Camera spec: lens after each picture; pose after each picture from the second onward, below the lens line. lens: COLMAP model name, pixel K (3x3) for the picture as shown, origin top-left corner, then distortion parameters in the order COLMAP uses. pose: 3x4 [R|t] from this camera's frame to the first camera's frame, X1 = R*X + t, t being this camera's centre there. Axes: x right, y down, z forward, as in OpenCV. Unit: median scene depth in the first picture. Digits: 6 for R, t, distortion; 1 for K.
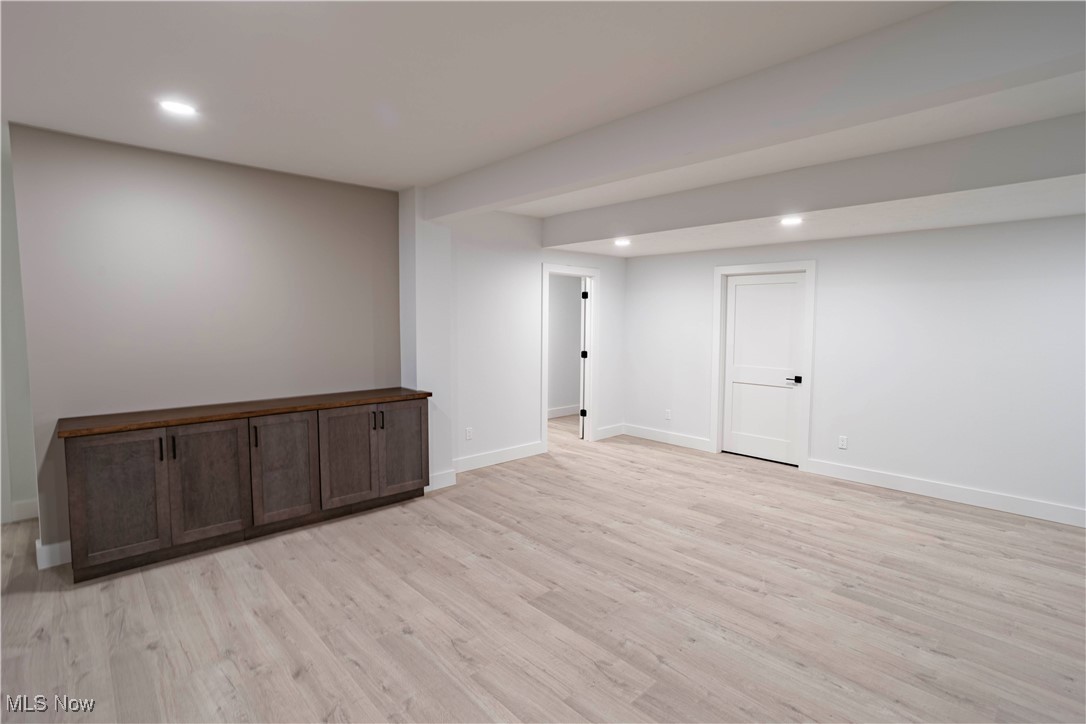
lens RADIAL K [[521.1, 0, 549.7], [0, 521.1, 354.8], [0, 0, 1]] dist [-0.054285, 0.036493]
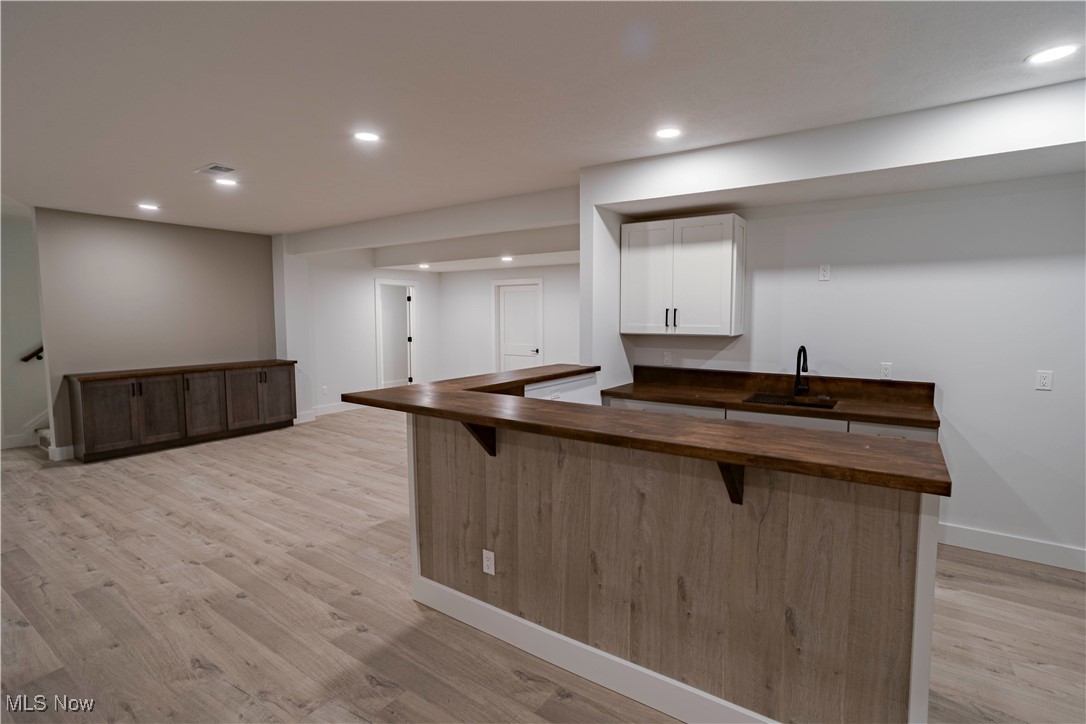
lens RADIAL K [[521.1, 0, 549.7], [0, 521.1, 354.8], [0, 0, 1]] dist [-0.054285, 0.036493]
pose [[0.976525, -0.022750, 0.214201, 0.230985], [0.020774, 0.999718, 0.011473, 0.058052], [-0.214402, -0.006754, 0.976722, -0.860246]]
